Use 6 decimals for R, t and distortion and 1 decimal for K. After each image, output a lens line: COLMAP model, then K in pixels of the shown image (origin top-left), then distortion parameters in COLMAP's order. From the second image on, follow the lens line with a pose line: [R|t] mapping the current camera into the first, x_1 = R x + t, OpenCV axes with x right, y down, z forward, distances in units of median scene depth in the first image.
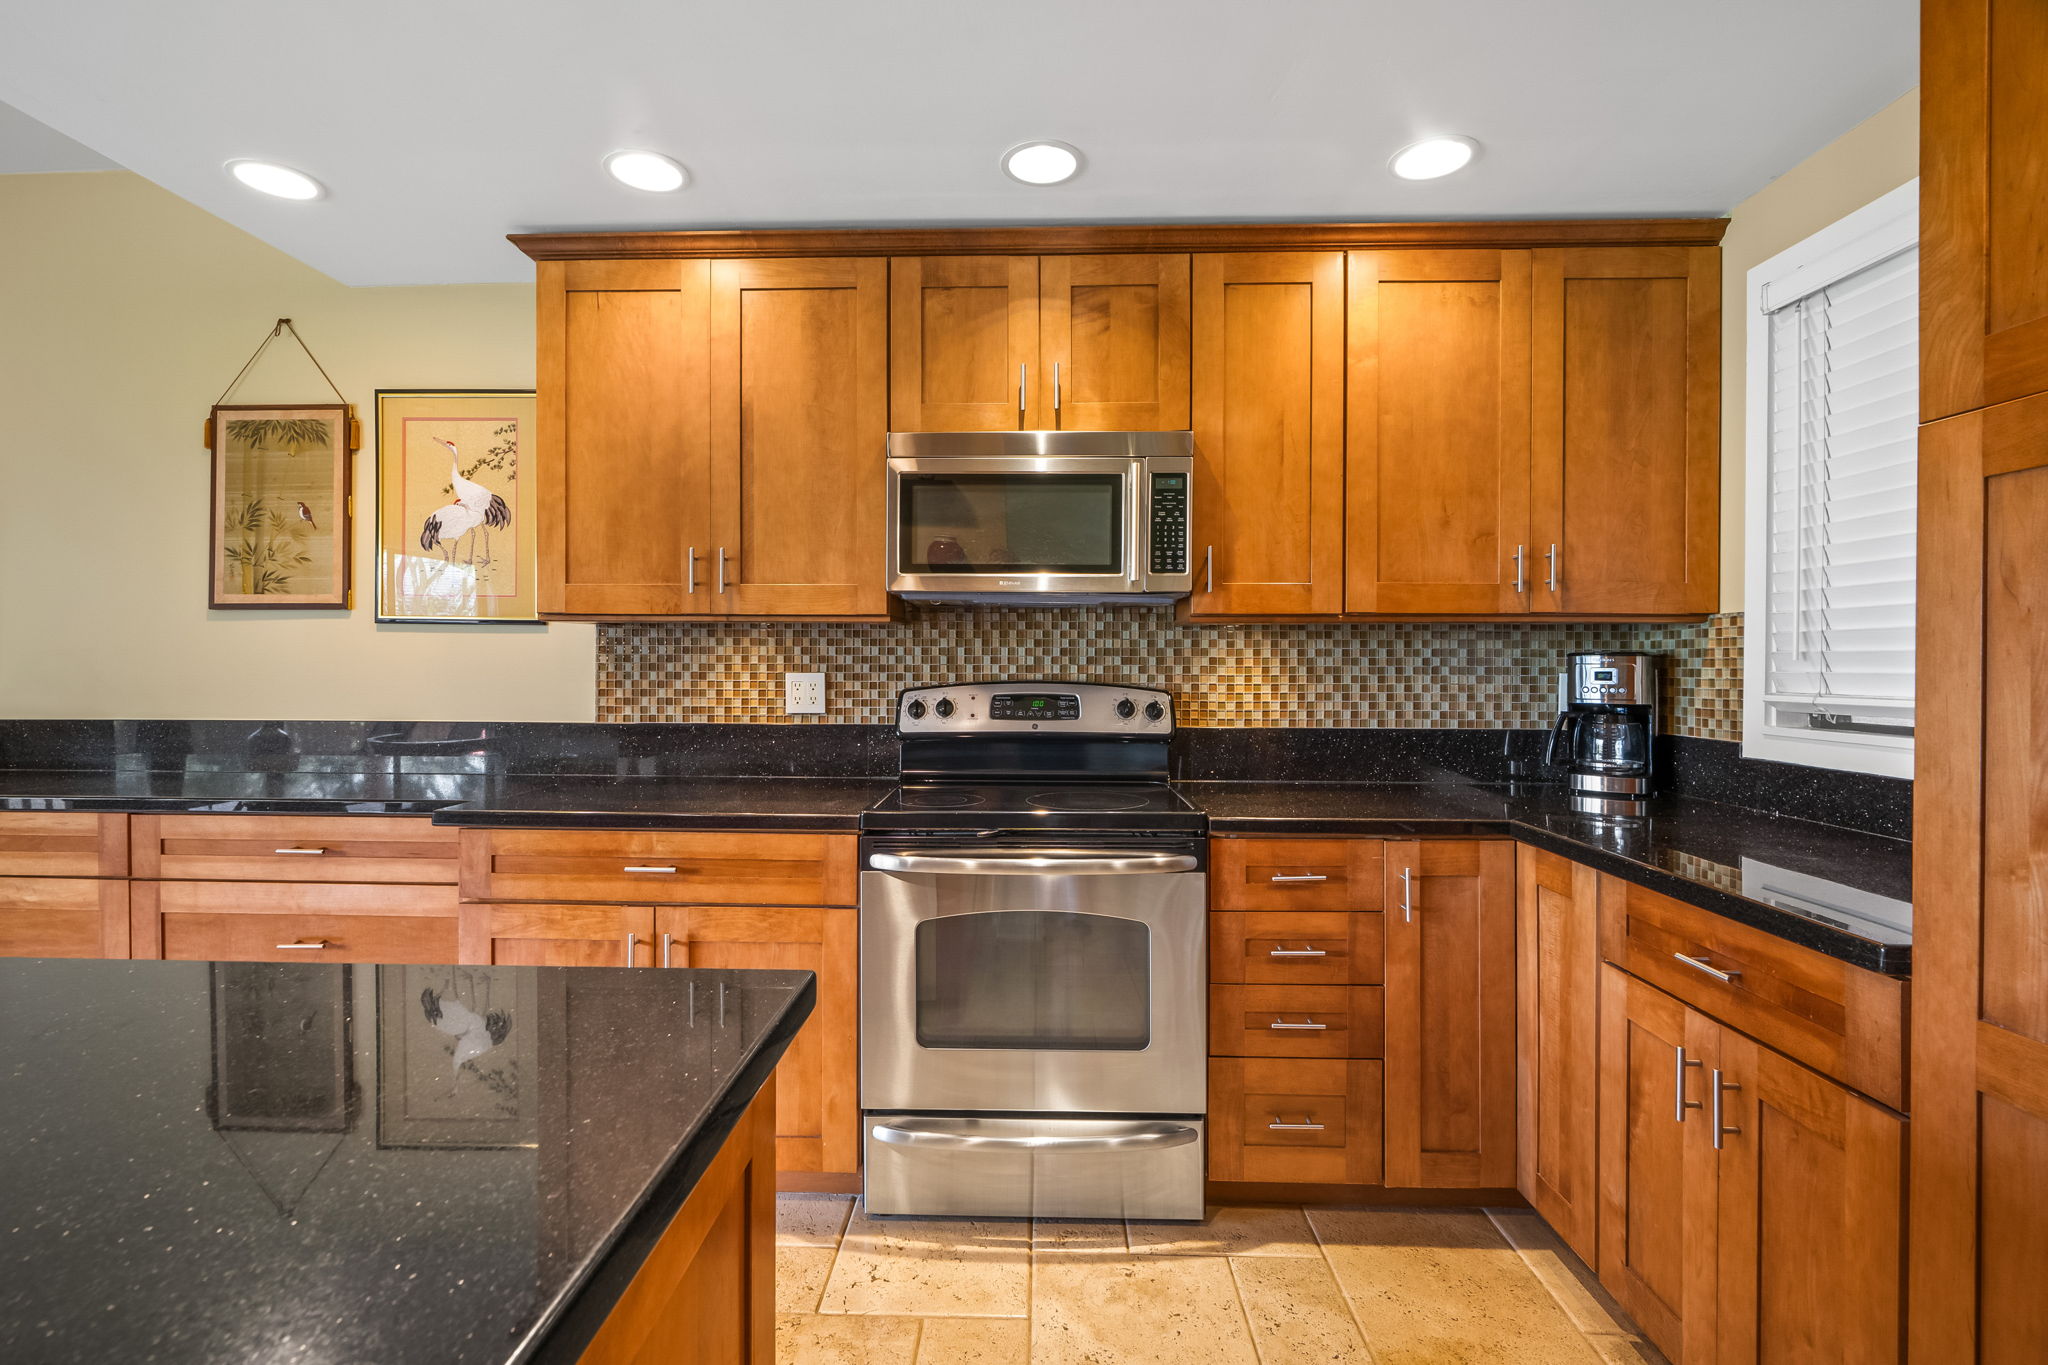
lens RADIAL K [[938.5, 0, 1015.0], [0, 938.5, 664.5], [0, 0, 1]] dist [-0.012229, 0.000843]
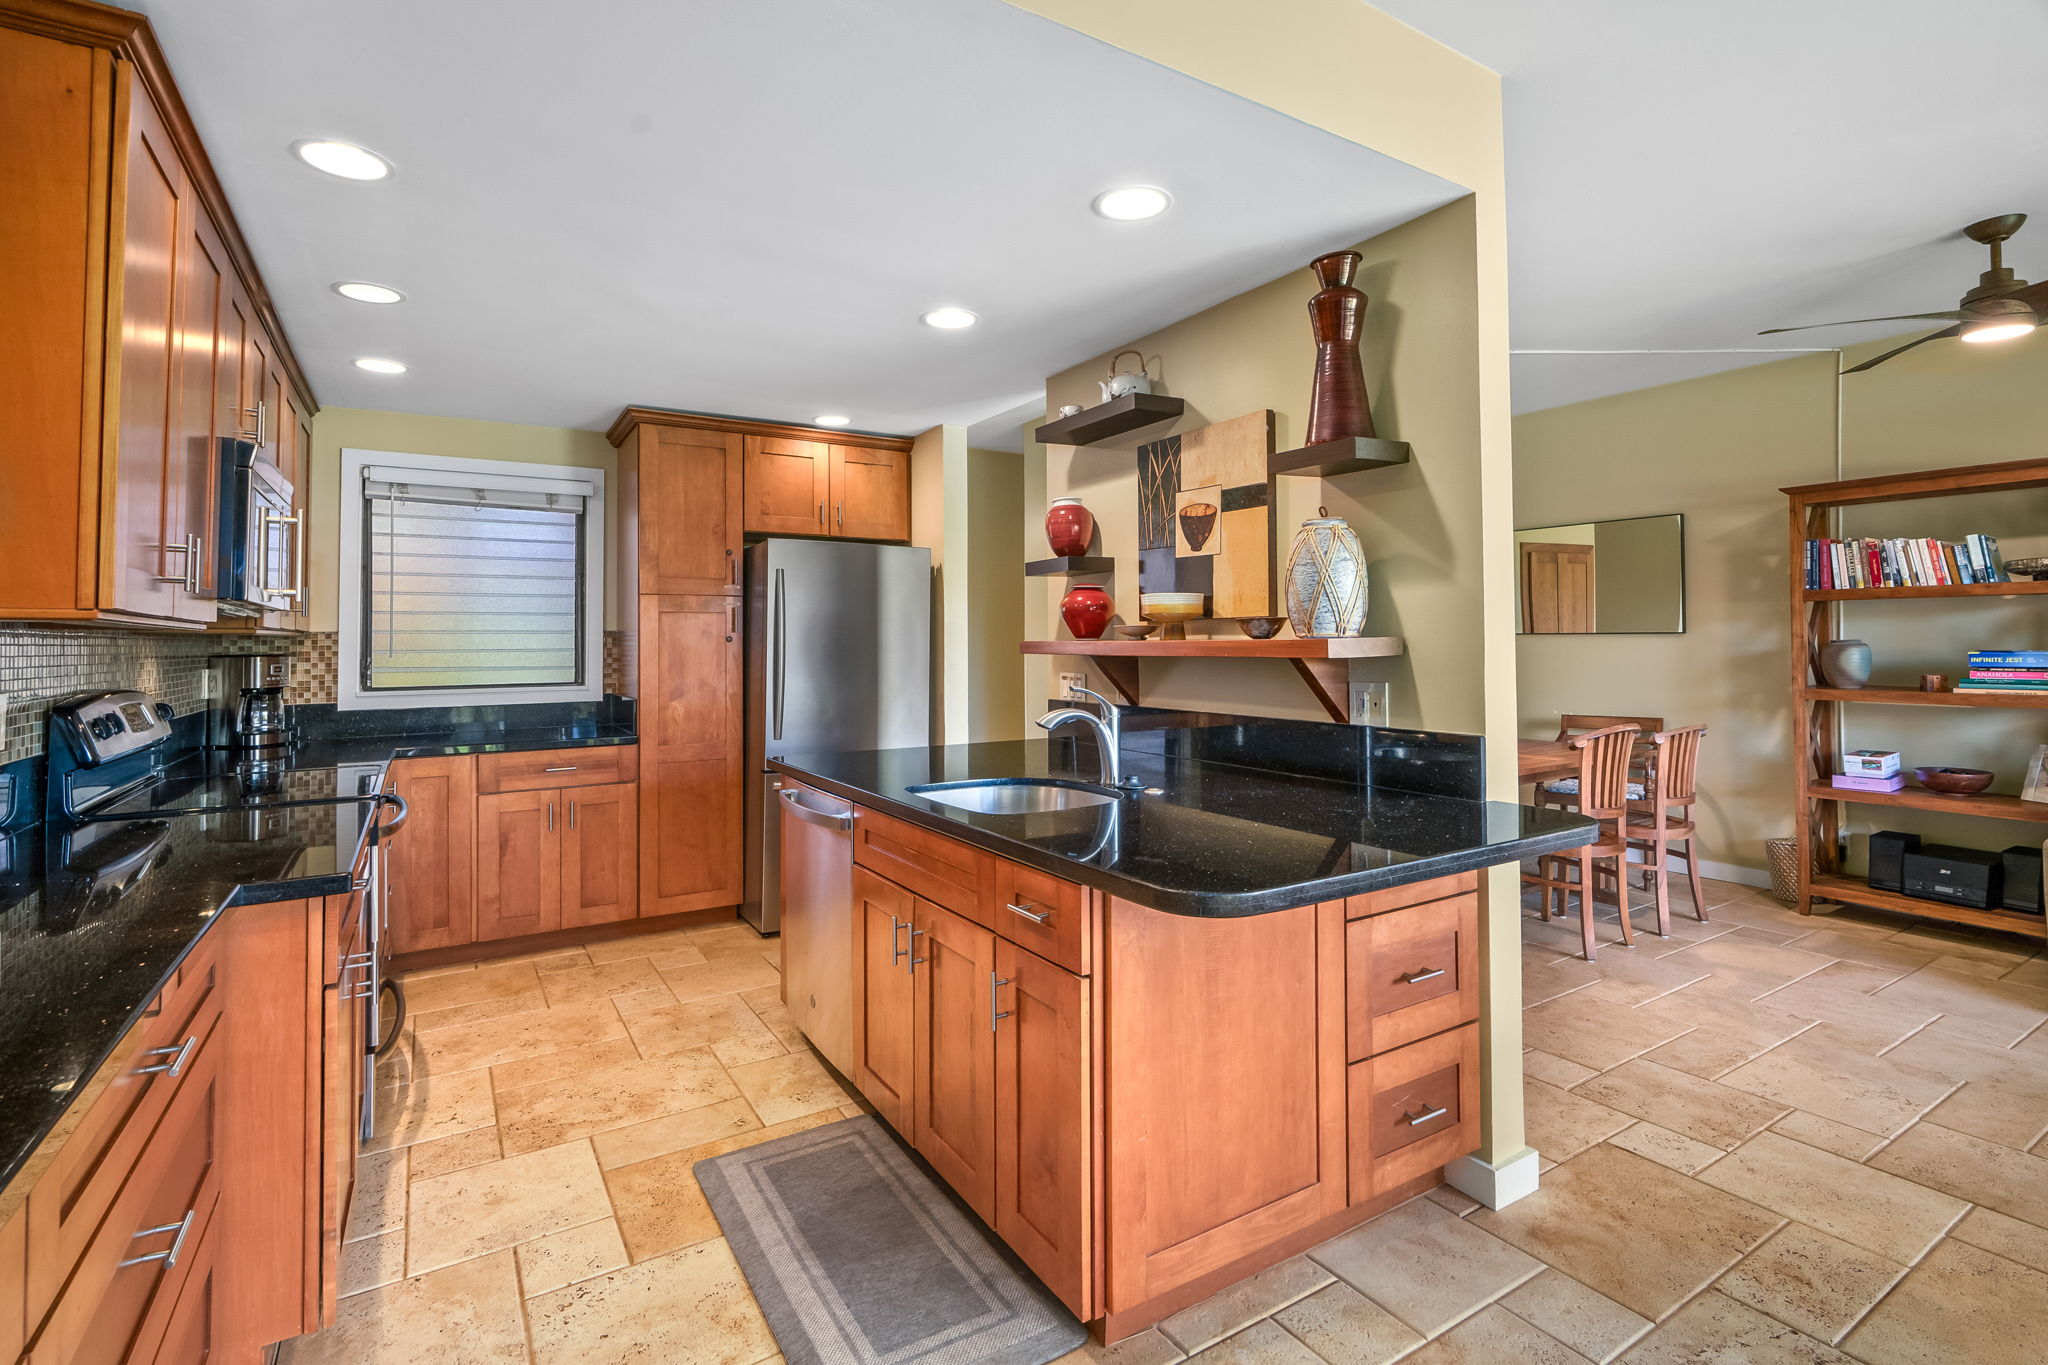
lens RADIAL K [[950.3, 0, 1014.2], [0, 950.3, 627.7], [0, 0, 1]] dist [-0.002248, 0.000709]
pose [[-0.557316, 0.015710, 0.830152, -1.372384], [0.008145, 0.999876, -0.013454, -0.025836], [-0.830260, -0.000736, -0.557375, 0.848083]]
